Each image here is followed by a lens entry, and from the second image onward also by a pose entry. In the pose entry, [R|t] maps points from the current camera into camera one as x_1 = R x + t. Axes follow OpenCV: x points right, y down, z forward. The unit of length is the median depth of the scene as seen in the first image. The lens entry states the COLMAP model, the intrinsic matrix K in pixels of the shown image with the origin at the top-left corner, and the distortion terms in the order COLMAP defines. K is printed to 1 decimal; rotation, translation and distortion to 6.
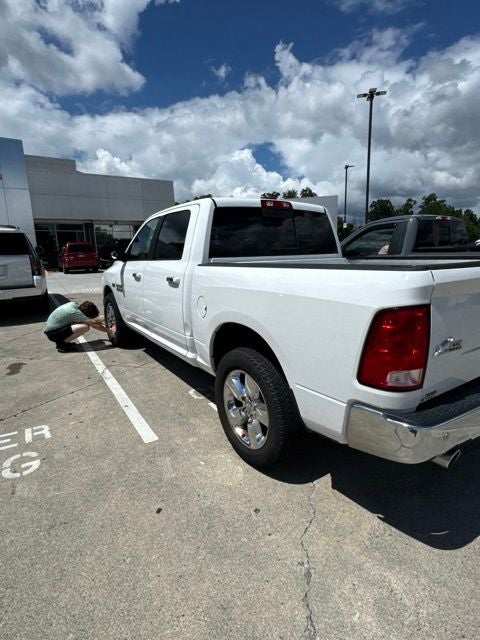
lens RADIAL K [[348.7, 0, 237.5], [0, 348.7, 319.5], [0, 0, 1]] dist [-0.003950, 0.001092]
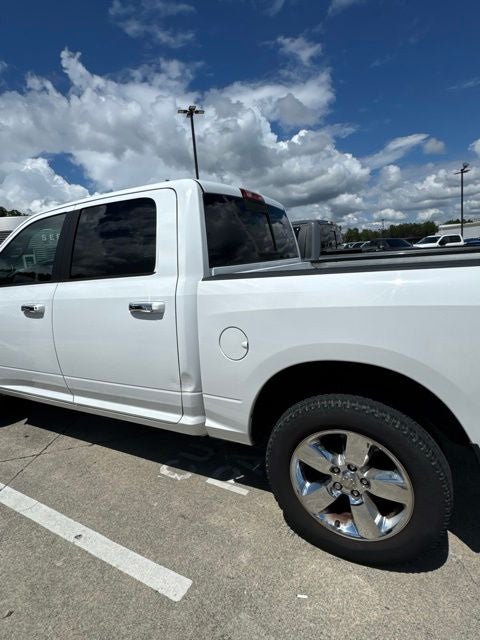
lens RADIAL K [[348.7, 0, 241.7], [0, 348.7, 318.6], [0, 0, 1]] dist [-0.003950, 0.001092]
pose [[0.870013, -0.127341, 0.476301, -0.216116], [0.147512, 0.989048, -0.005020, -0.042704], [-0.470445, 0.074627, 0.879268, 0.242116]]
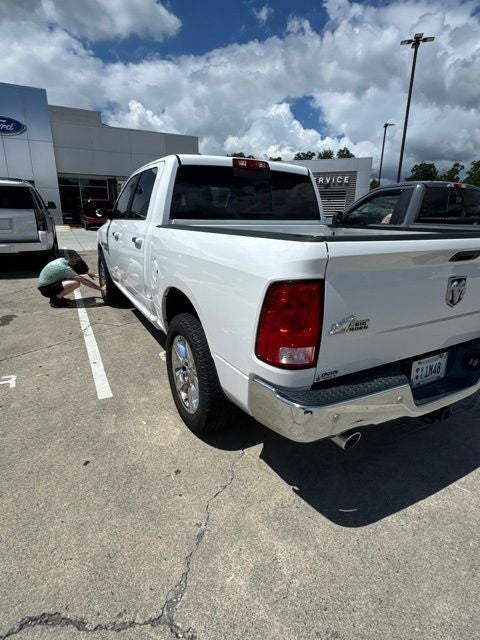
lens RADIAL K [[348.7, 0, 237.3], [0, 348.7, 319.1], [0, 0, 1]] dist [-0.003950, 0.001092]
pose [[0.995602, 0.061033, -0.071077, 0.115986], [-0.053535, 0.993240, 0.103000, -0.006380], [0.076883, -0.098742, 0.992139, 0.014606]]
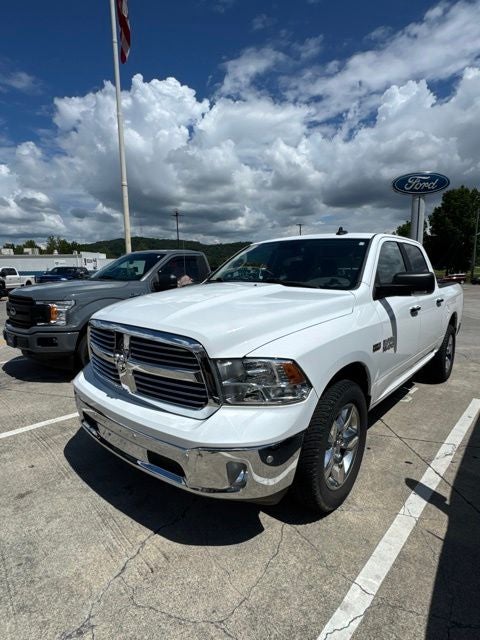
lens RADIAL K [[348.7, 0, 236.9], [0, 348.7, 321.2], [0, 0, 1]] dist [-0.003950, 0.001092]
pose [[-0.283233, -0.112611, 0.952417, -0.786867], [0.189896, 0.966836, 0.170788, -0.261699], [-0.940063, 0.229233, -0.252455, 1.328512]]
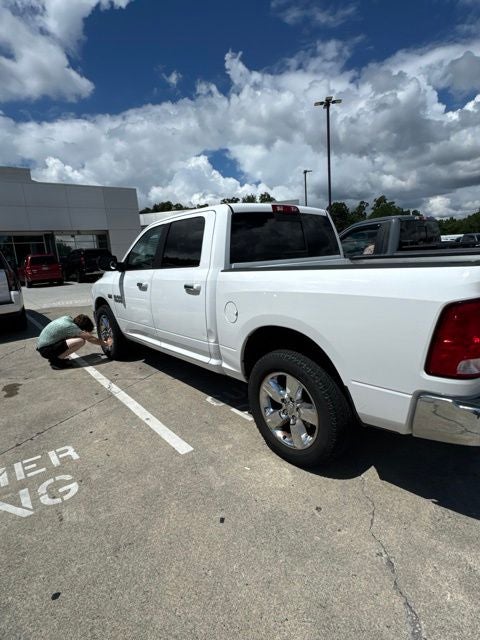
lens RADIAL K [[348.7, 0, 238.1], [0, 348.7, 318.5], [0, 0, 1]] dist [-0.003950, 0.001092]
pose [[0.993089, -0.057150, 0.102504, -0.104440], [0.058898, 0.998164, -0.014101, -0.002008], [-0.101510, 0.020041, 0.994633, 0.000826]]
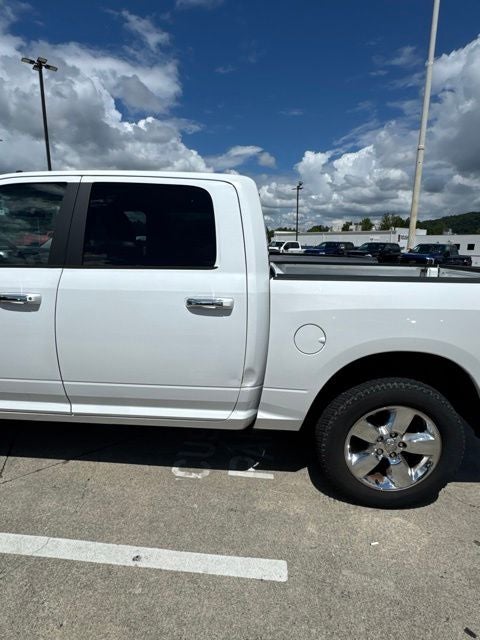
lens RADIAL K [[348.7, 0, 244.9], [0, 348.7, 314.8], [0, 0, 1]] dist [-0.003950, 0.001092]
pose [[0.575514, -0.125437, 0.808114, -0.412613], [0.118790, 0.990509, 0.069150, -0.083386], [-0.809118, 0.056199, 0.584952, 0.386442]]
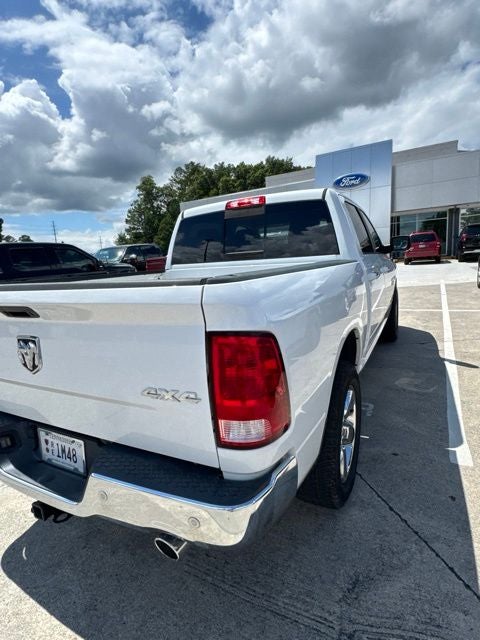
lens RADIAL K [[348.7, 0, 250.9], [0, 348.7, 321.5], [0, 0, 1]] dist [-0.003950, 0.001092]
pose [[0.500158, 0.140071, -0.854530, 0.638554], [-0.104748, 0.989371, 0.100864, -0.083961], [0.859575, 0.039062, 0.509514, 0.393221]]
